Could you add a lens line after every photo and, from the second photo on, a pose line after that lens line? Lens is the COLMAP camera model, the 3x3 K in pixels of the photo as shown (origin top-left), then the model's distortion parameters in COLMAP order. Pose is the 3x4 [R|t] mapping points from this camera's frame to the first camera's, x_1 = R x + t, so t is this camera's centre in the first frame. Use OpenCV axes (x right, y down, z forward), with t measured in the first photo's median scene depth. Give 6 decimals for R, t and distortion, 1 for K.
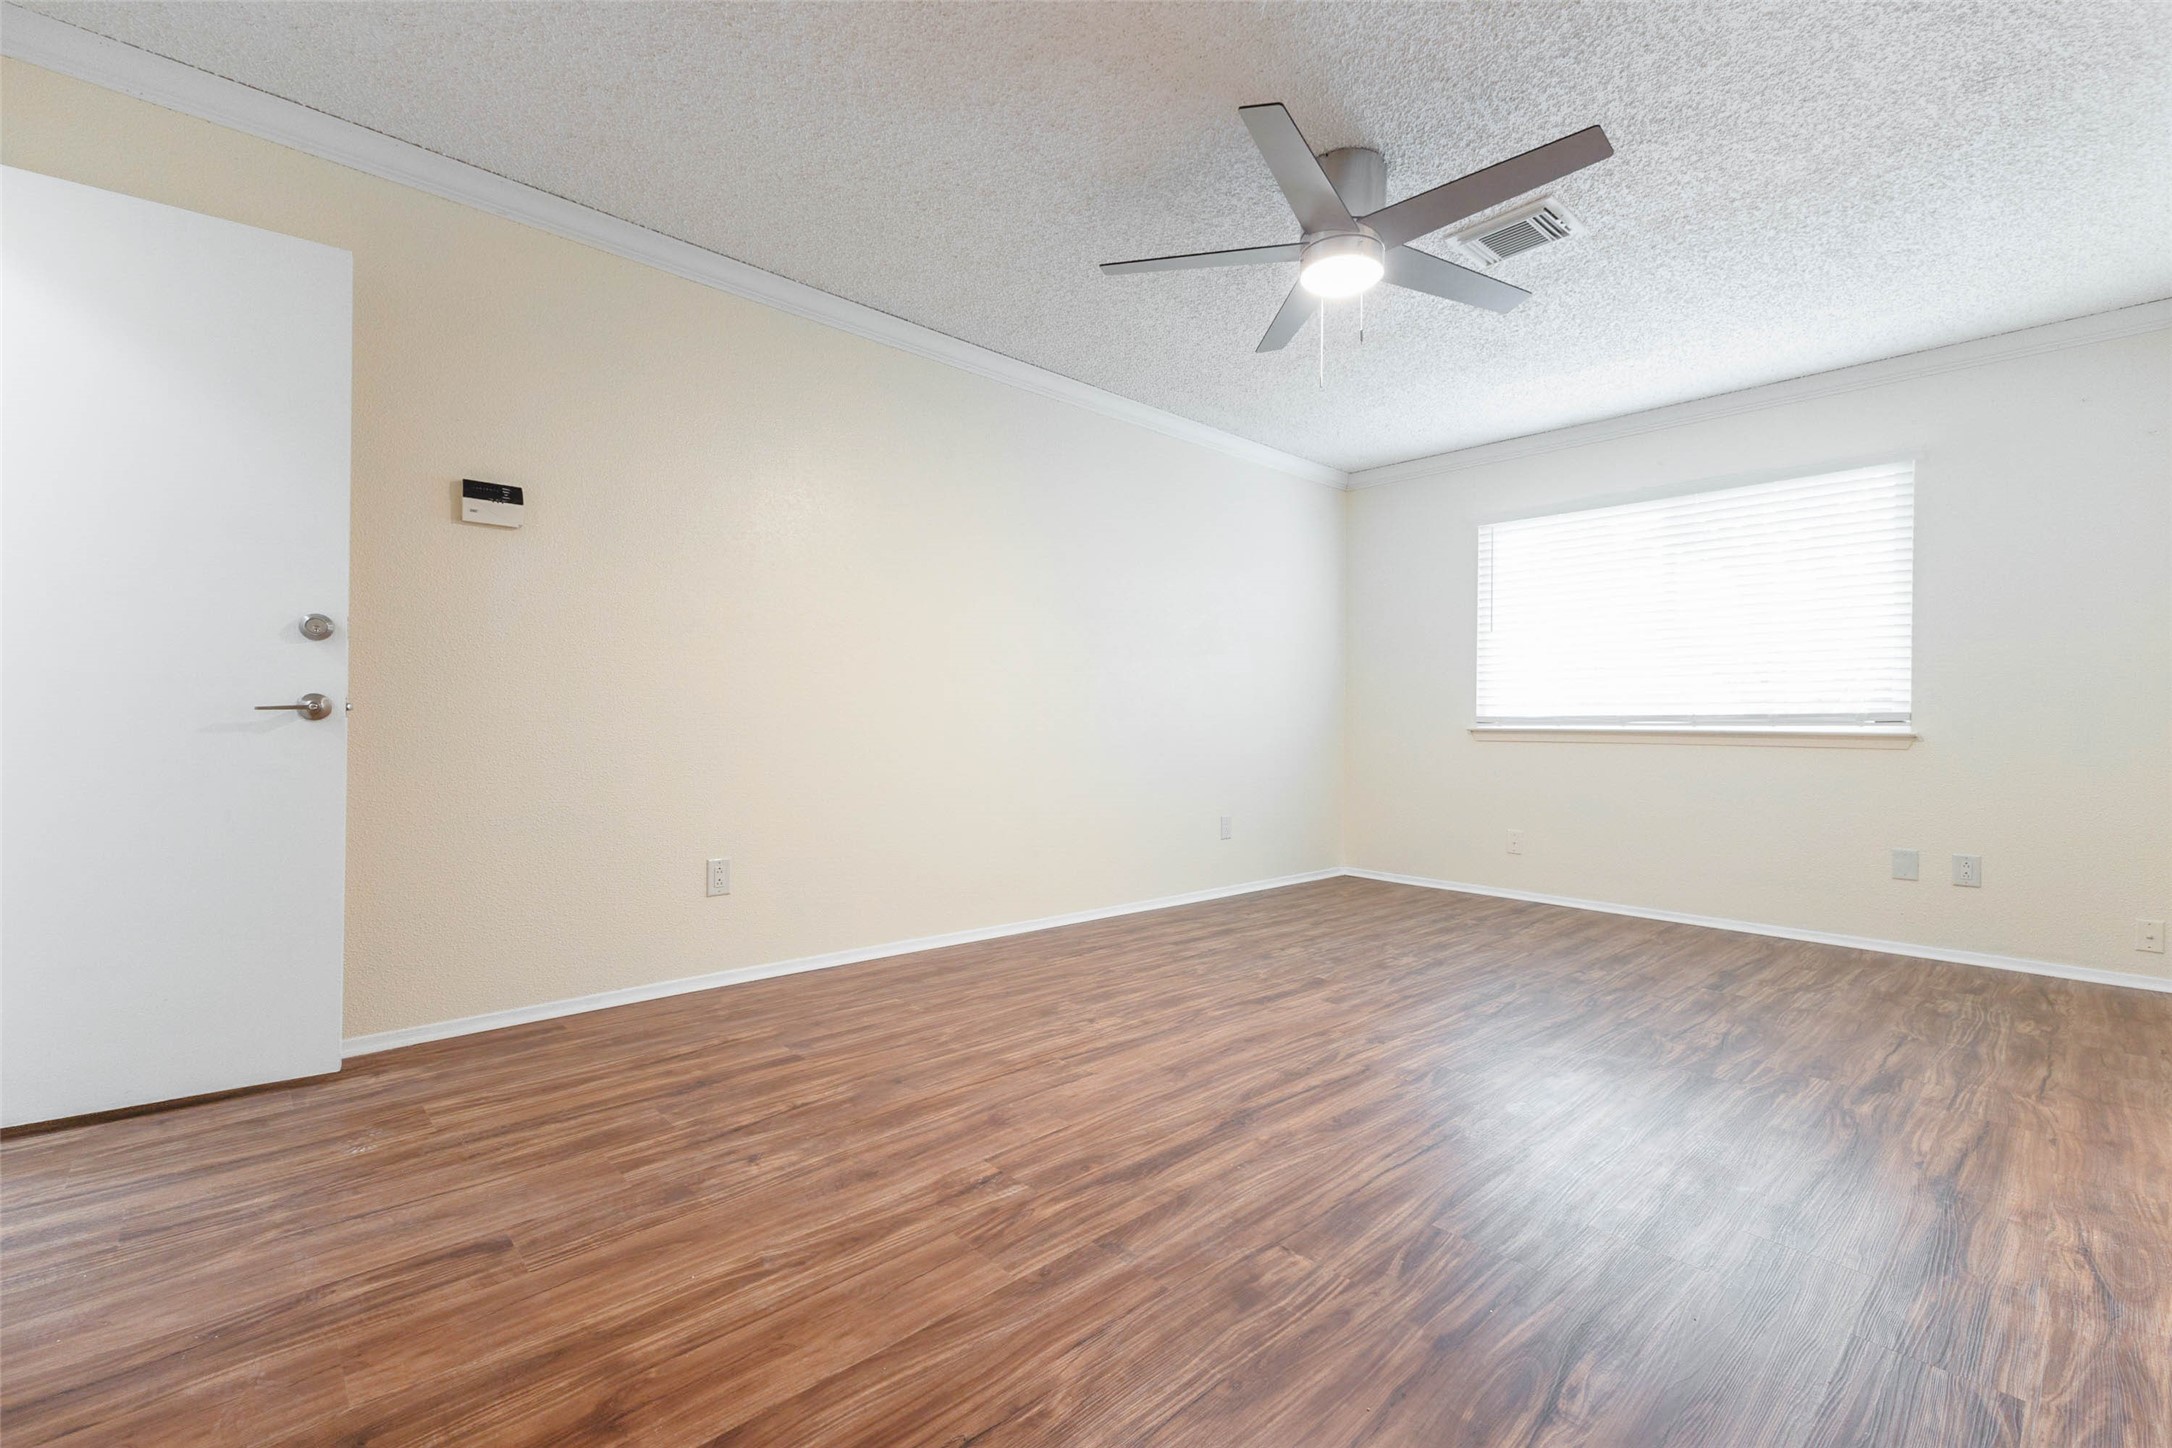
lens RADIAL K [[943.2, 0, 1091.9], [0, 943.2, 719.6], [0, 0, 1]] dist [0.014859, -0.000666]
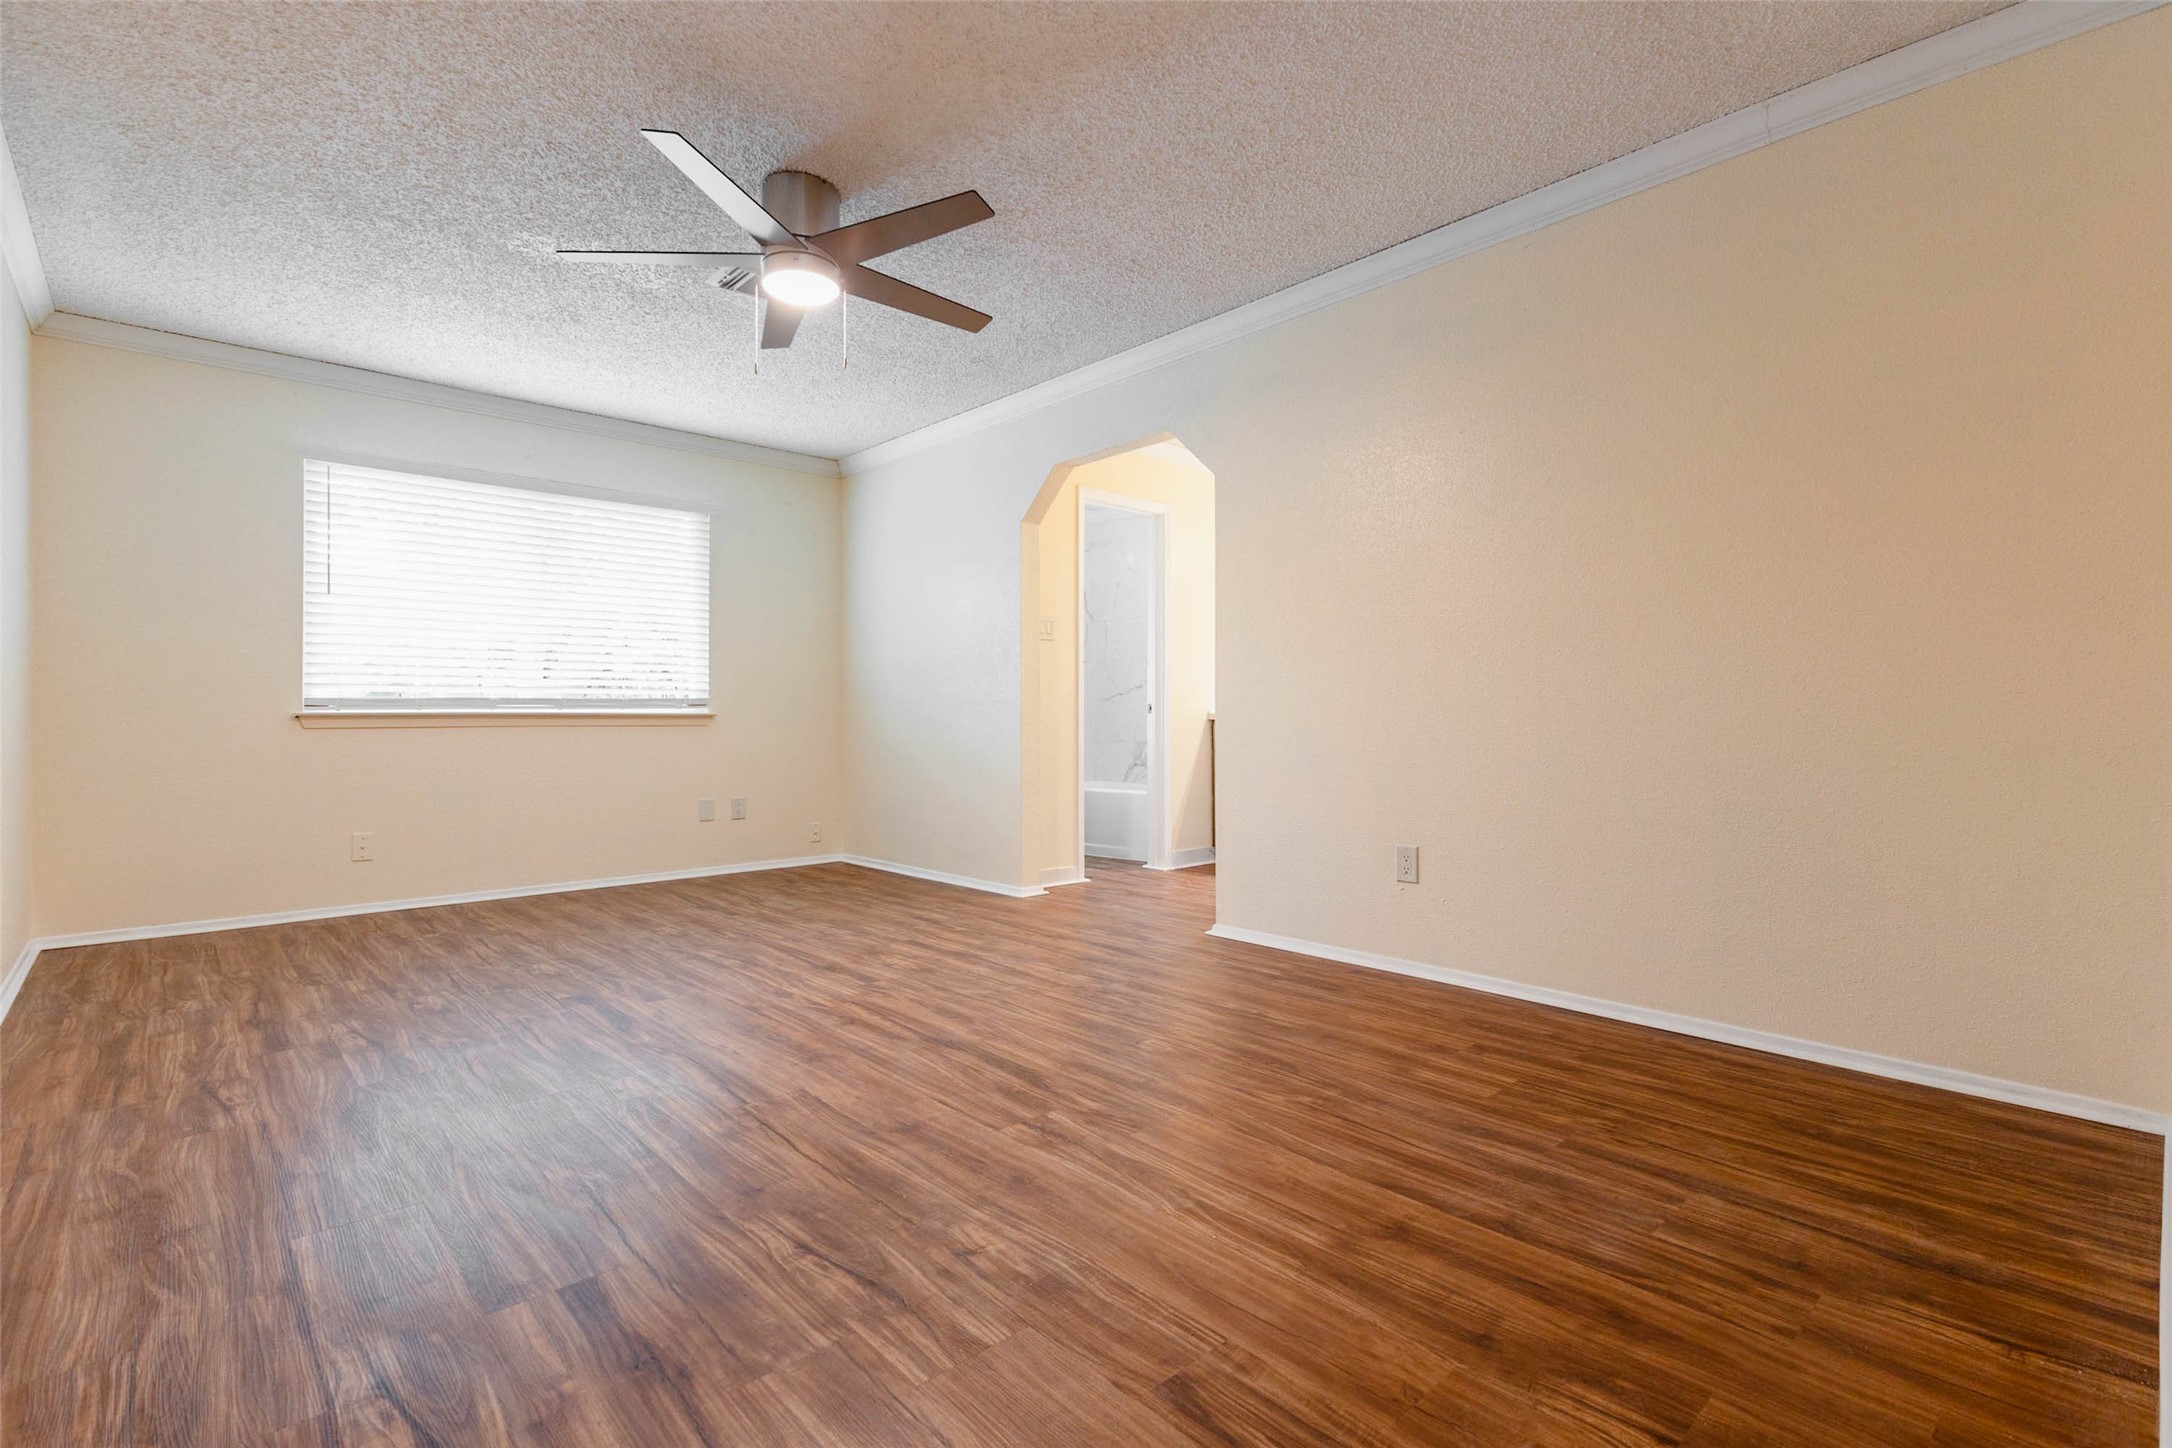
lens RADIAL K [[1024.5, 0, 1086.0], [0, 1024.5, 724.0], [0, 0, 1]] dist [0.002438, 0.000276]
pose [[-0.009272, -0.015011, 0.999844, -1.098193], [-0.000128, 0.999887, 0.015010, 0.012616], [-0.999957, 0.000012, -0.009273, 0.833173]]
